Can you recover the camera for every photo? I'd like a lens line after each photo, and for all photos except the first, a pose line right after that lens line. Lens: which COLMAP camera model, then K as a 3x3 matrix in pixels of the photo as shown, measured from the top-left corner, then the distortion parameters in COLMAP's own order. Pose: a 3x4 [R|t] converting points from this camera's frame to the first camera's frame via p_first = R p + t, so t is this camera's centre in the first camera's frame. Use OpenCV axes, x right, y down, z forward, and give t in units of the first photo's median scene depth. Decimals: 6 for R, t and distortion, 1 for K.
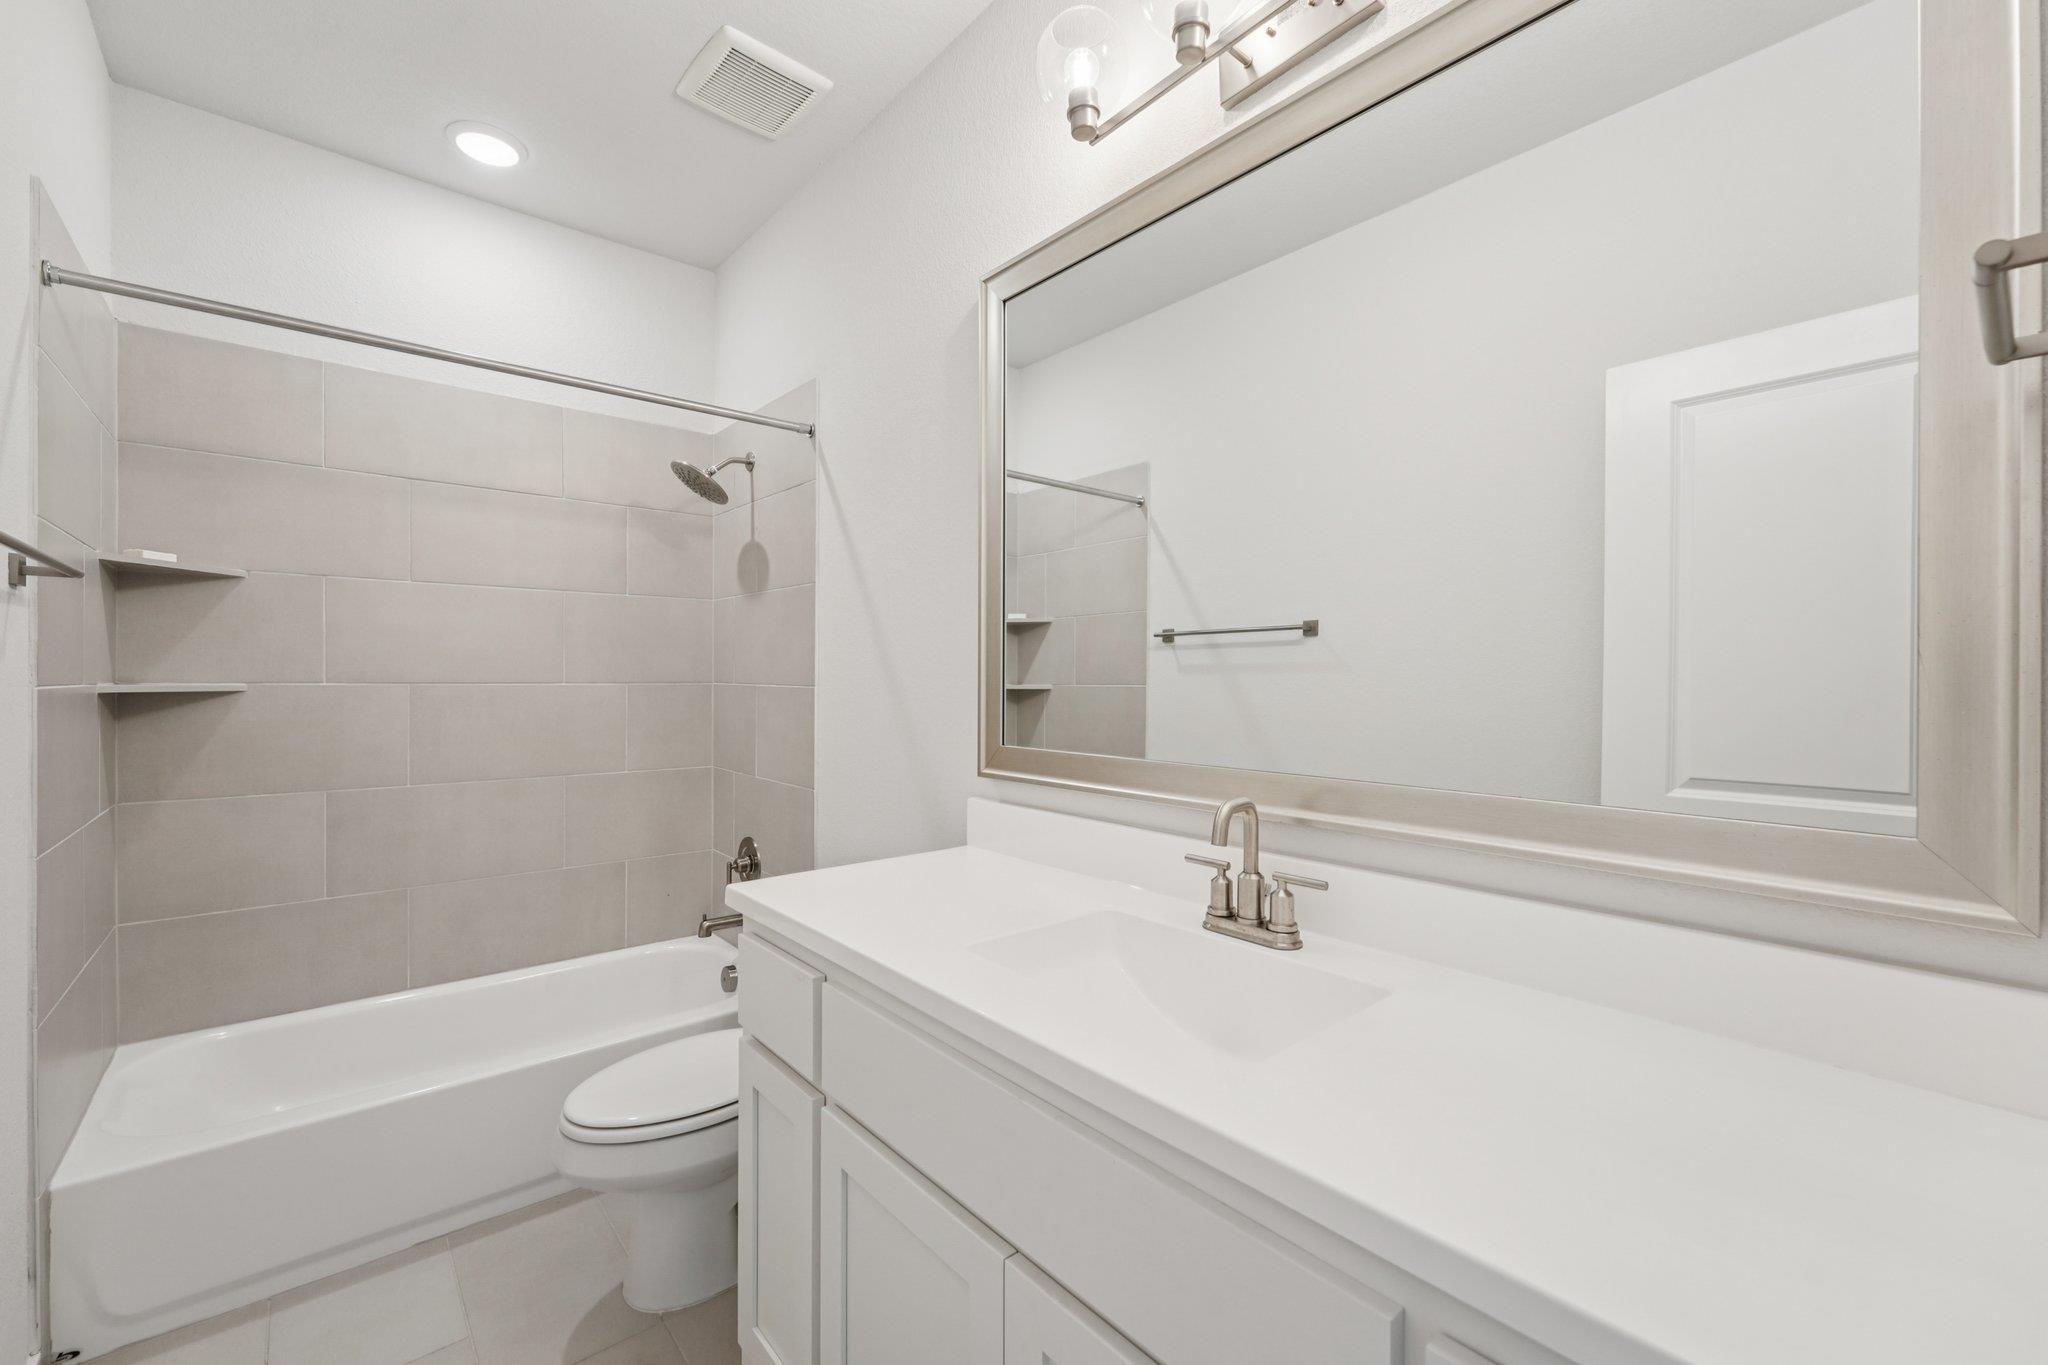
lens RADIAL K [[845.1, 0, 1016.9], [0, 845.1, 682.1], [0, 0, 1]] dist [0.011006, 0.000121]
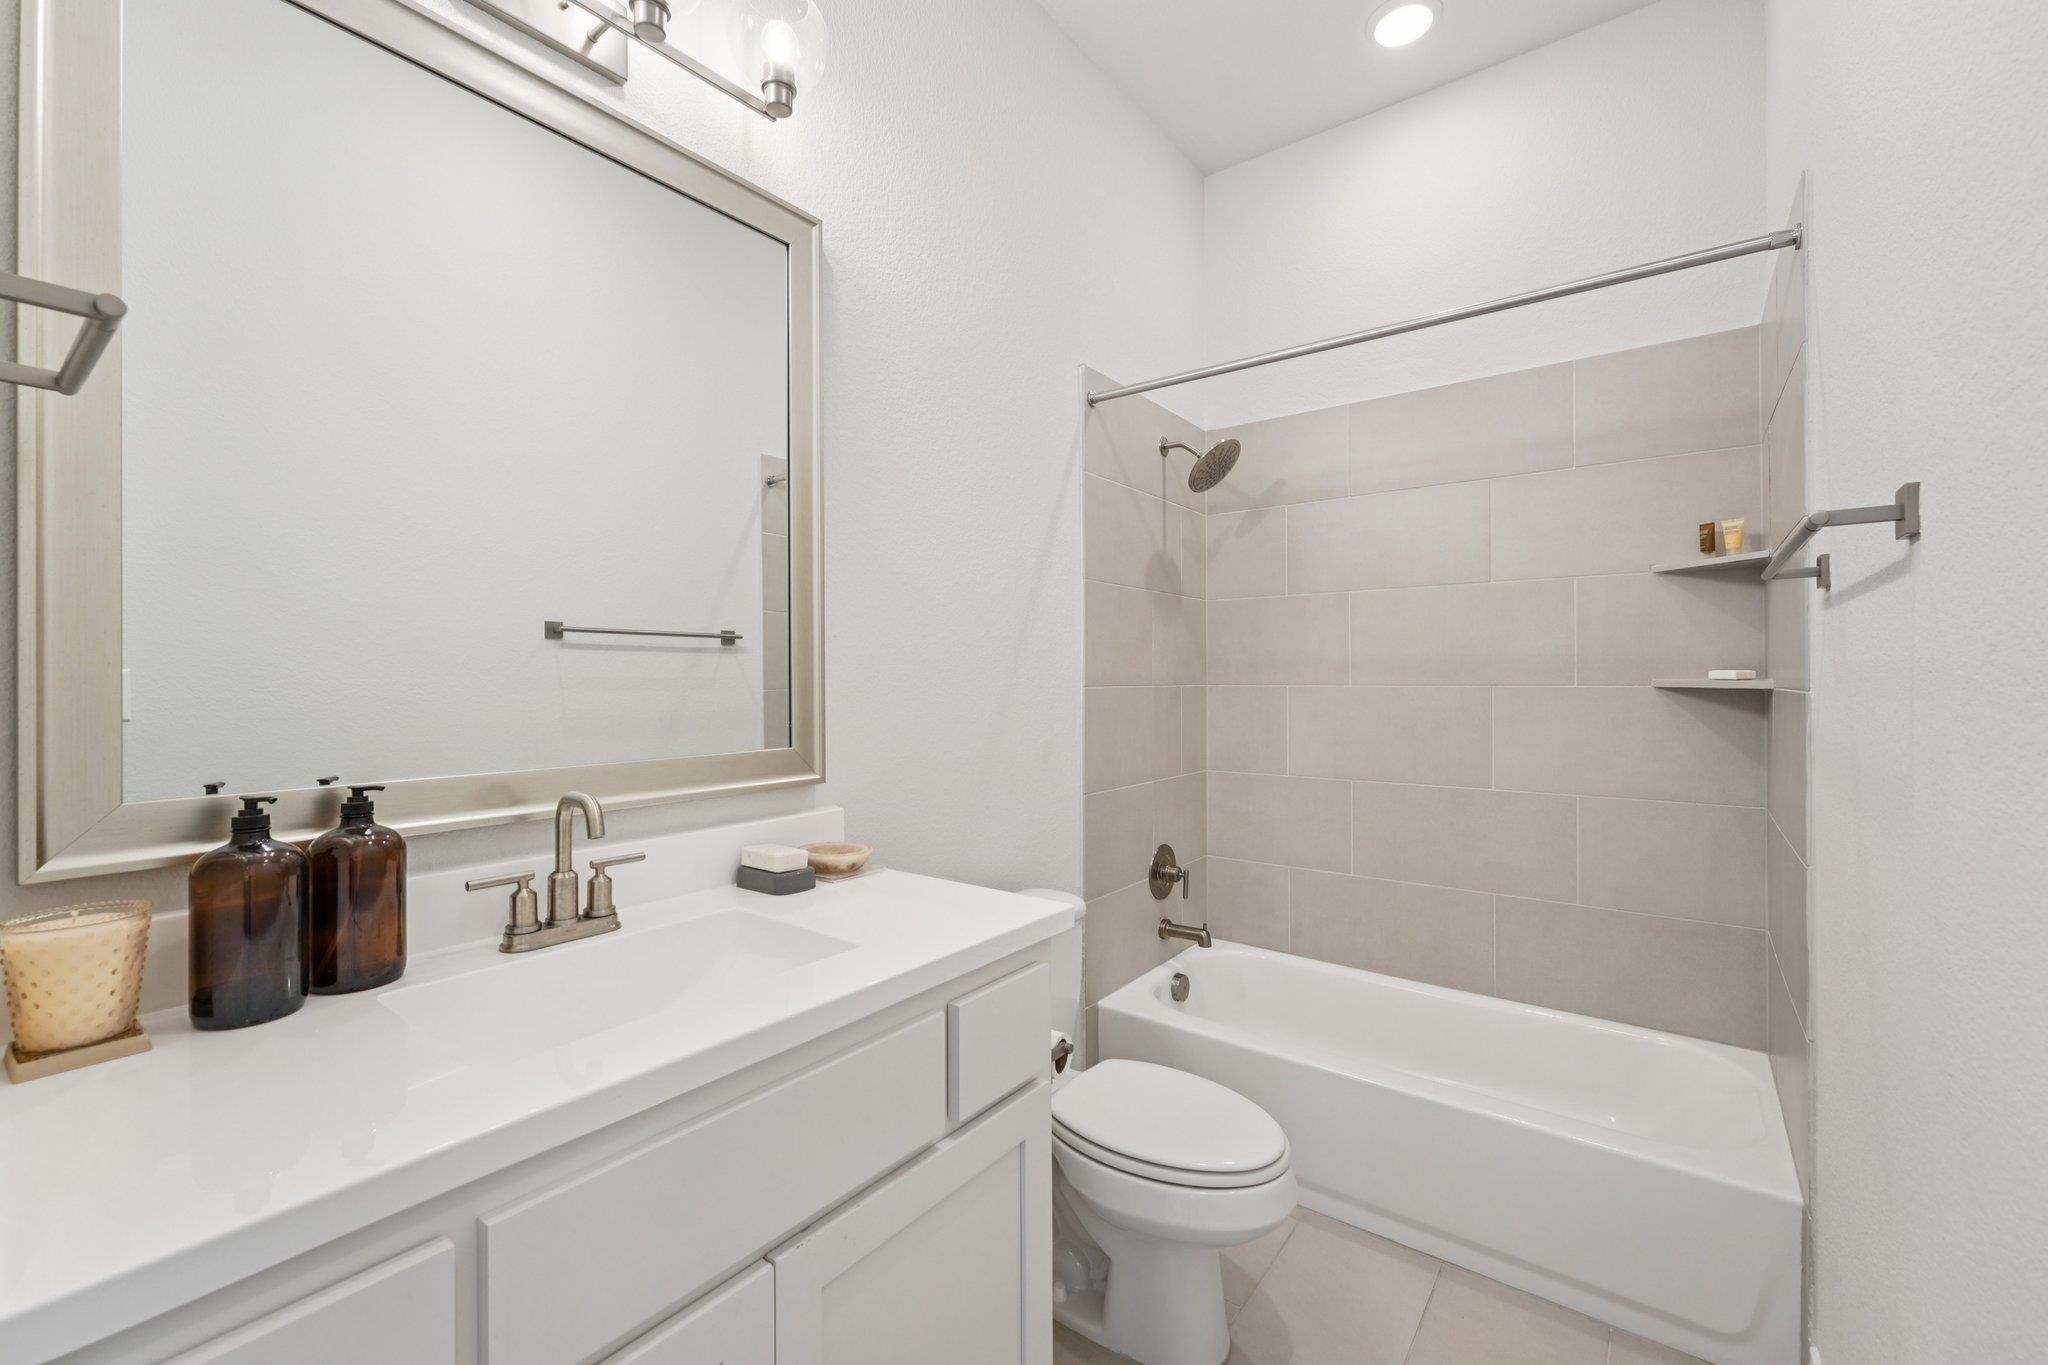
lens RADIAL K [[845.1, 0, 1016.9], [0, 845.1, 682.1], [0, 0, 1]] dist [0.011006, 0.000121]
pose [[-0.209543, -0.002345, 0.977797, -0.838124], [-0.000427, 0.999997, 0.002307, -0.000304], [-0.977799, 0.000066, -0.209543, 0.707791]]
